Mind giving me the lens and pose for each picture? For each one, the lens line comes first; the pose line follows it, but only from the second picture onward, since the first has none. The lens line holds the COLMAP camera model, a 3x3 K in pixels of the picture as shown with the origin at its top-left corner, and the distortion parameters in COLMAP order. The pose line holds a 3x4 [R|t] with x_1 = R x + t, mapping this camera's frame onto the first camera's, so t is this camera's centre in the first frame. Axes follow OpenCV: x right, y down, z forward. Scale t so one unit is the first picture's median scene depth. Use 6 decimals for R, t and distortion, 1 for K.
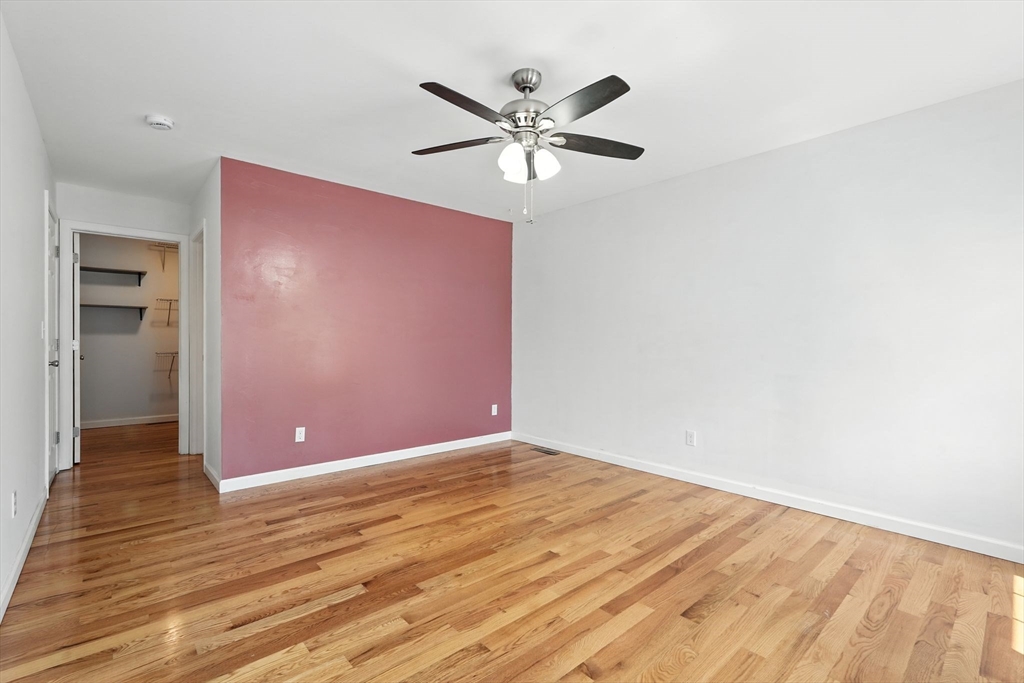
lens RADIAL K [[450.7, 0, 510.9], [0, 450.7, 343.1], [0, 0, 1]] dist [-0.011837, 0.000245]
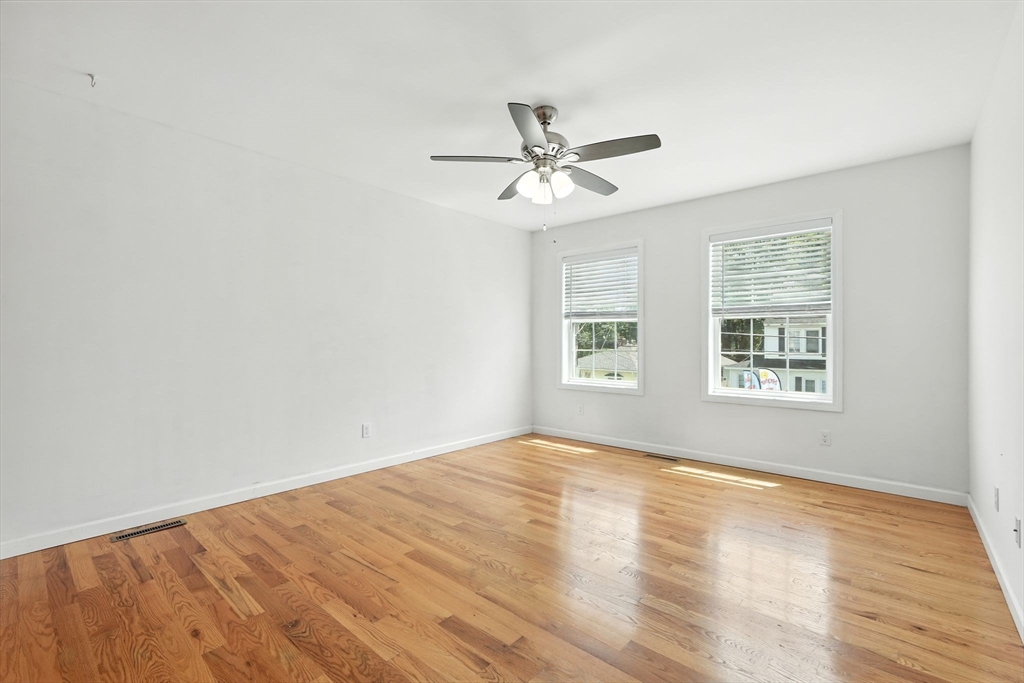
lens RADIAL K [[450.7, 0, 511.5], [0, 450.7, 341.2], [0, 0, 1]] dist [-0.011837, 0.000245]
pose [[-0.114983, -0.003493, 0.993361, -0.785595], [0.000947, 0.999993, 0.003626, -0.003014], [-0.993367, 0.001358, -0.114979, 0.879667]]
